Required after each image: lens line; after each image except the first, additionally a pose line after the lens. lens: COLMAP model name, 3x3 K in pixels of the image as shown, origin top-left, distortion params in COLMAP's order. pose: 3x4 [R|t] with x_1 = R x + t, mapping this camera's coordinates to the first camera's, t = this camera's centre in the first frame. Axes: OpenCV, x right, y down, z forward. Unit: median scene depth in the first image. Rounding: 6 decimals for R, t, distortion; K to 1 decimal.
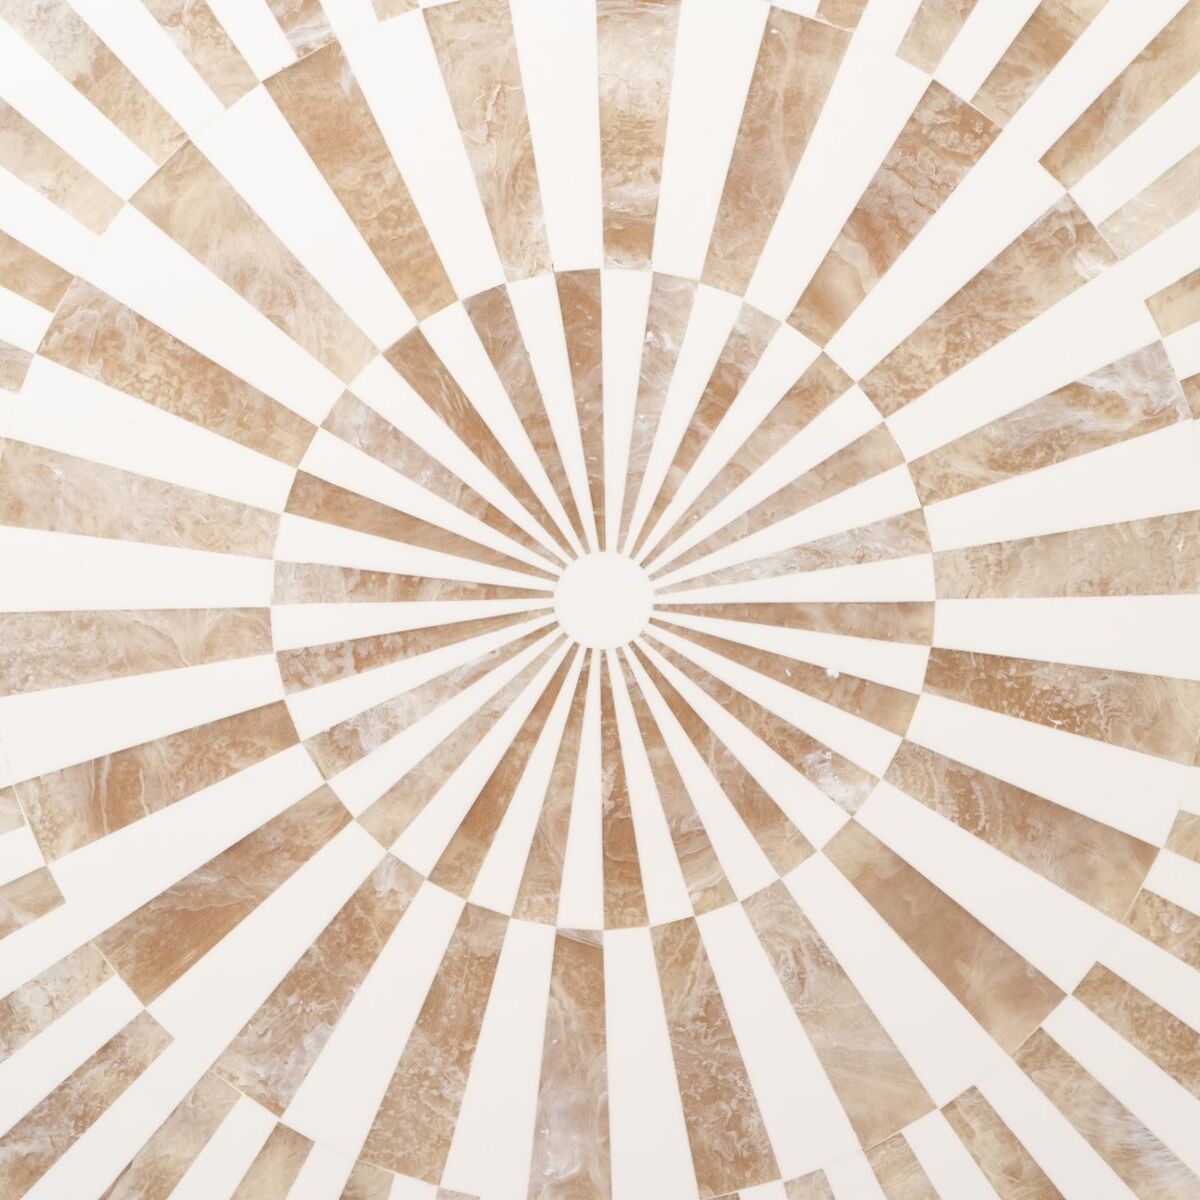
lens RADIAL K [[2970.3, 0, 603.6], [0, 2970.3, 597.0], [0, 0, 1]] dist [0.035620, 0.000000]
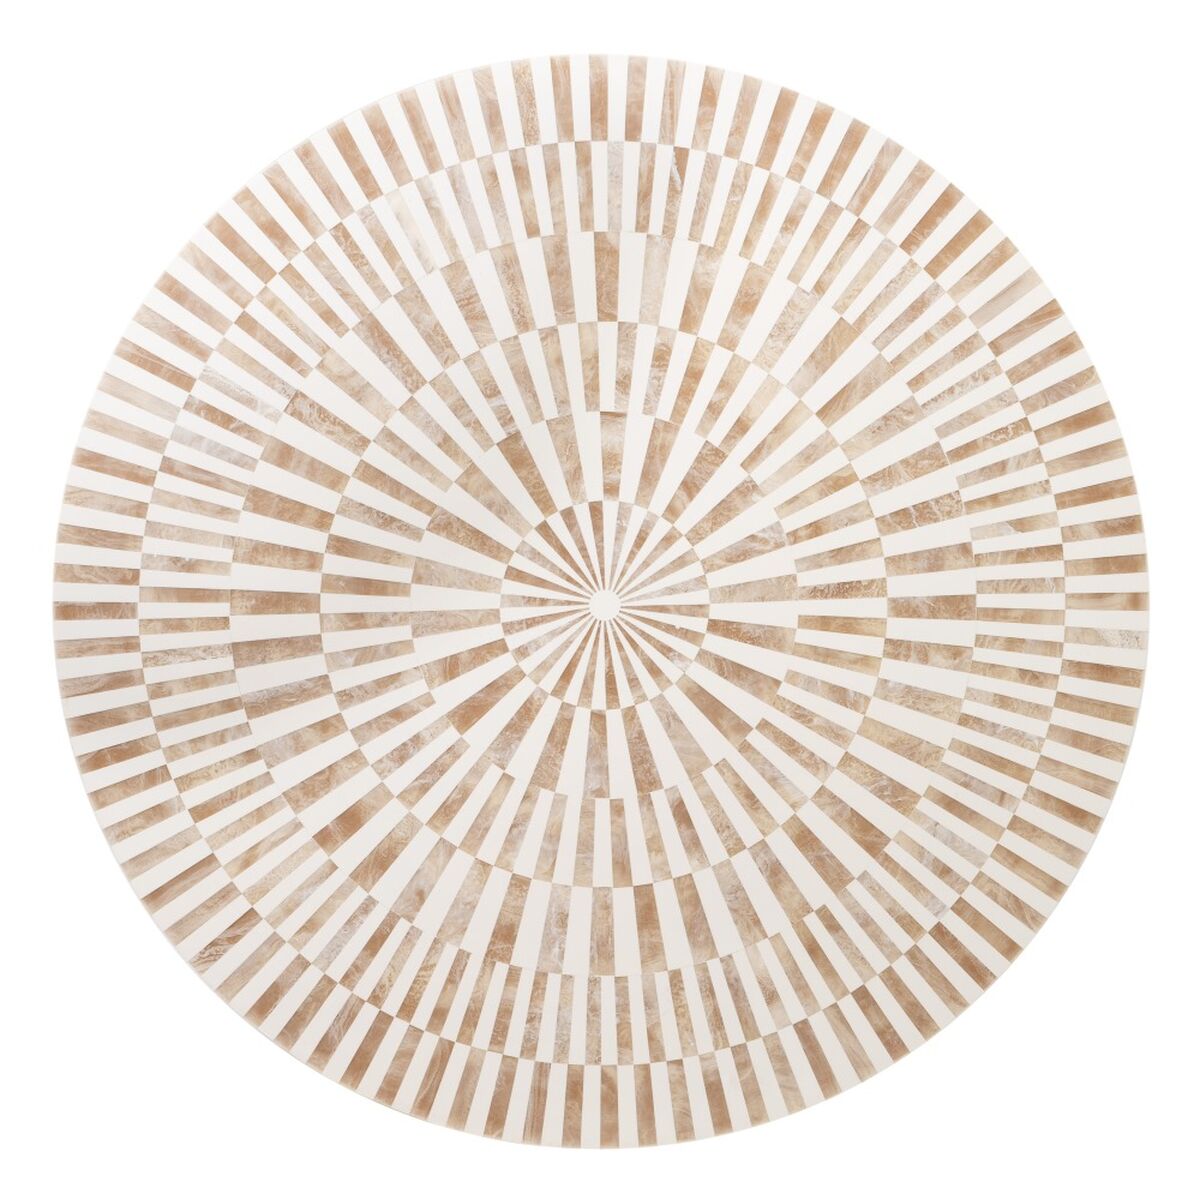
lens RADIAL K [[2970.3, 0, 599.7], [0, 2970.3, 600.9], [0, 0, 1]] dist [0.035620, 0.000000]
pose [[0.999911, -0.012576, -0.004551, 0.008991], [0.012545, 0.999899, -0.006712, 0.017673], [0.004635, 0.006654, 0.999967, -2.159262]]
